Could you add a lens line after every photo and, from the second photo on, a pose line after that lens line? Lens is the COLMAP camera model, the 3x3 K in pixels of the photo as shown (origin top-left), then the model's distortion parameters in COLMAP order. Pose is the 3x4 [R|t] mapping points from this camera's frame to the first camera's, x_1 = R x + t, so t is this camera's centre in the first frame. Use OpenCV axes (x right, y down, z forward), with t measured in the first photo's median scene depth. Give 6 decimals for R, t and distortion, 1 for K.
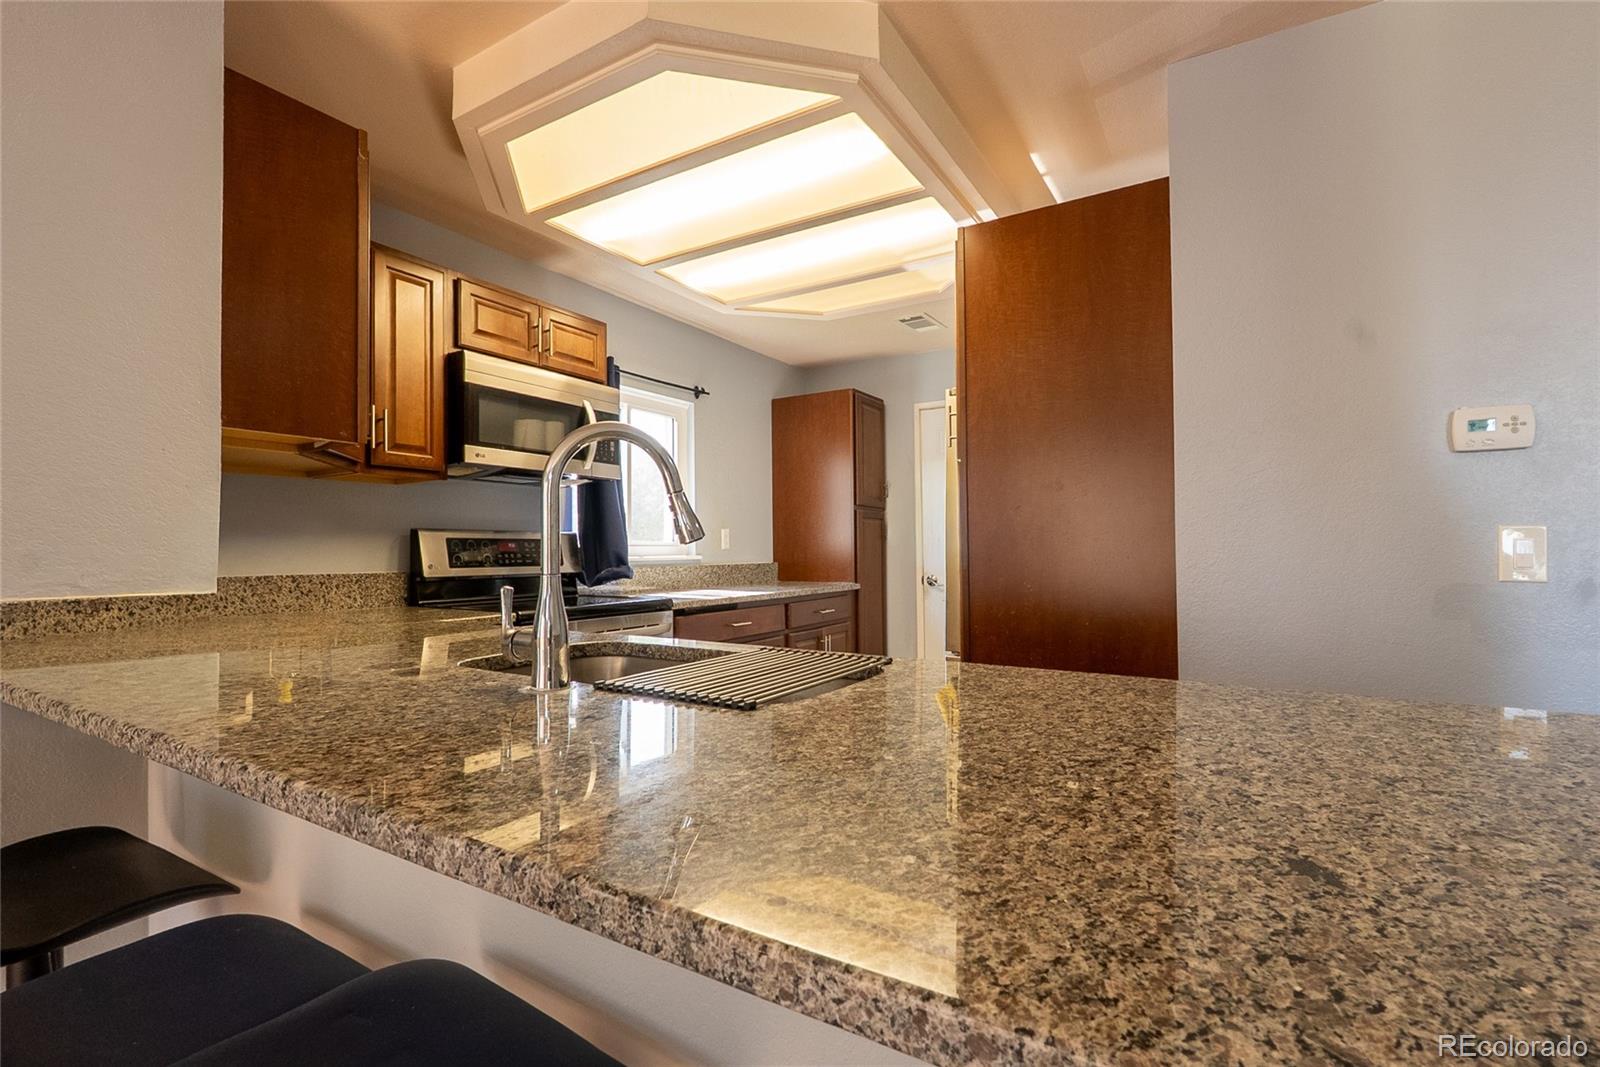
lens RADIAL K [[736.0, 0, 802.2], [0, 736.0, 544.9], [0, 0, 1]] dist [-0.001203, -0.000329]
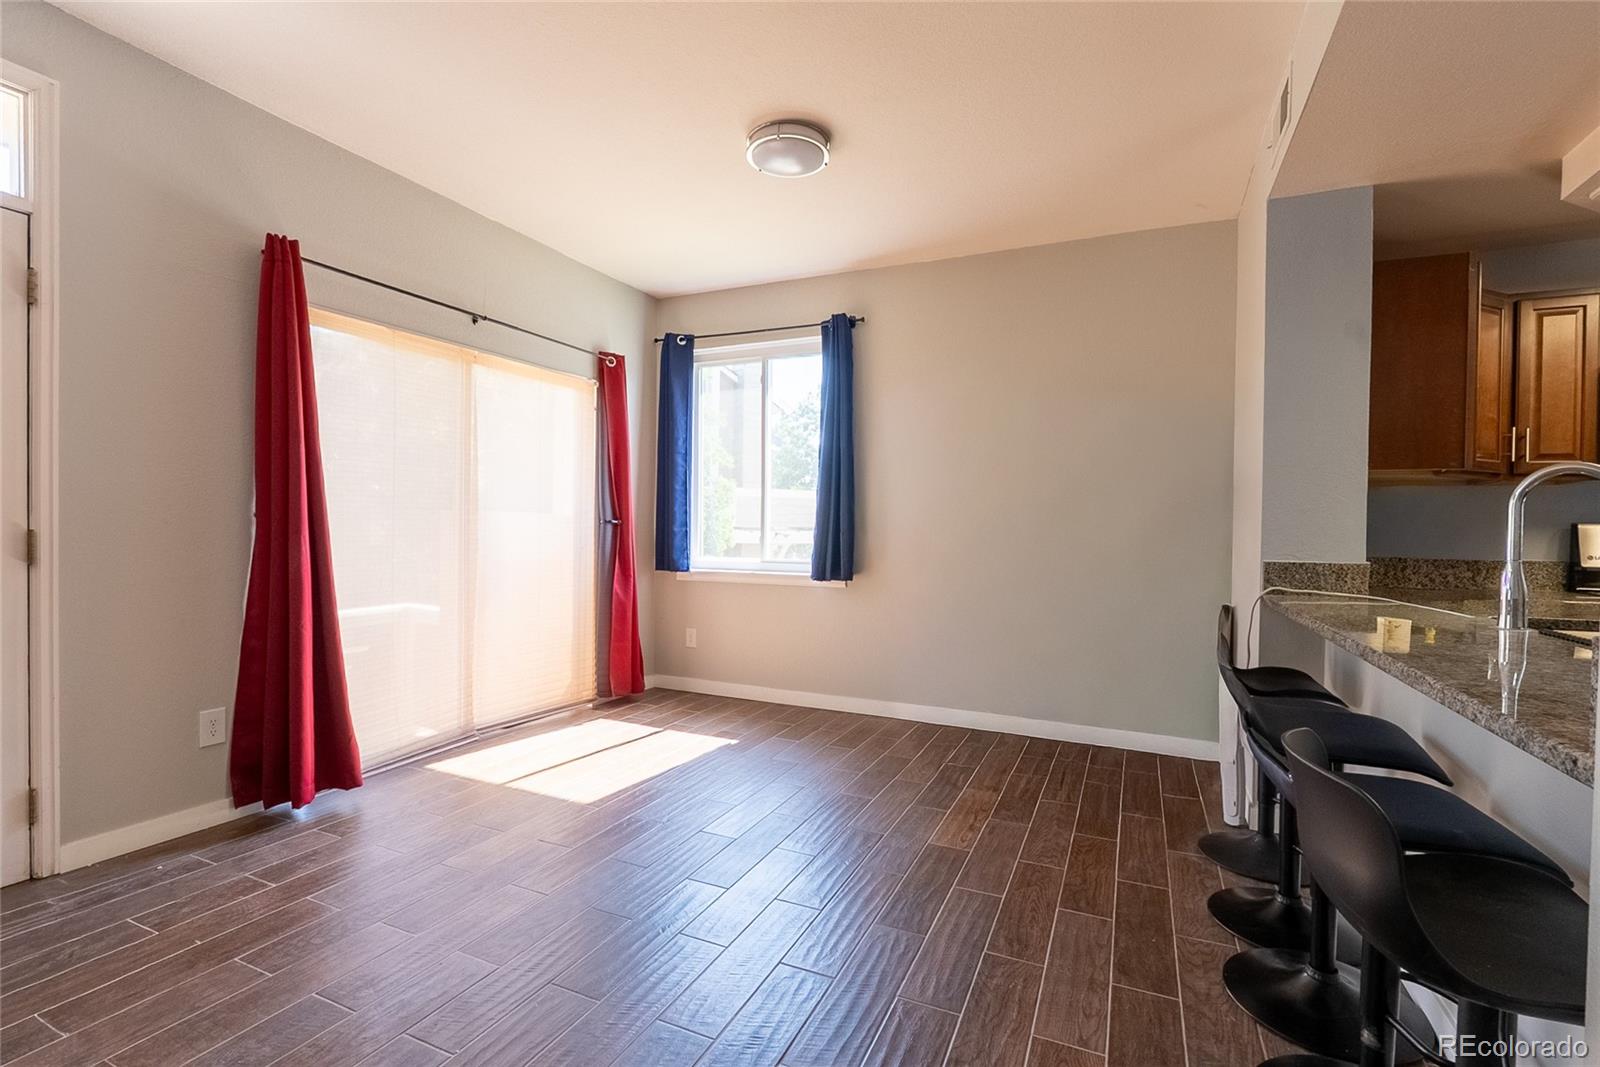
lens RADIAL K [[736.0, 0, 802.2], [0, 736.0, 544.9], [0, 0, 1]] dist [-0.001203, -0.000329]
pose [[0.125989, 0.020396, -0.991822, 0.497483], [-0.000988, 0.999791, 0.020434, -0.012005], [0.992031, -0.001595, 0.125983, -0.356734]]
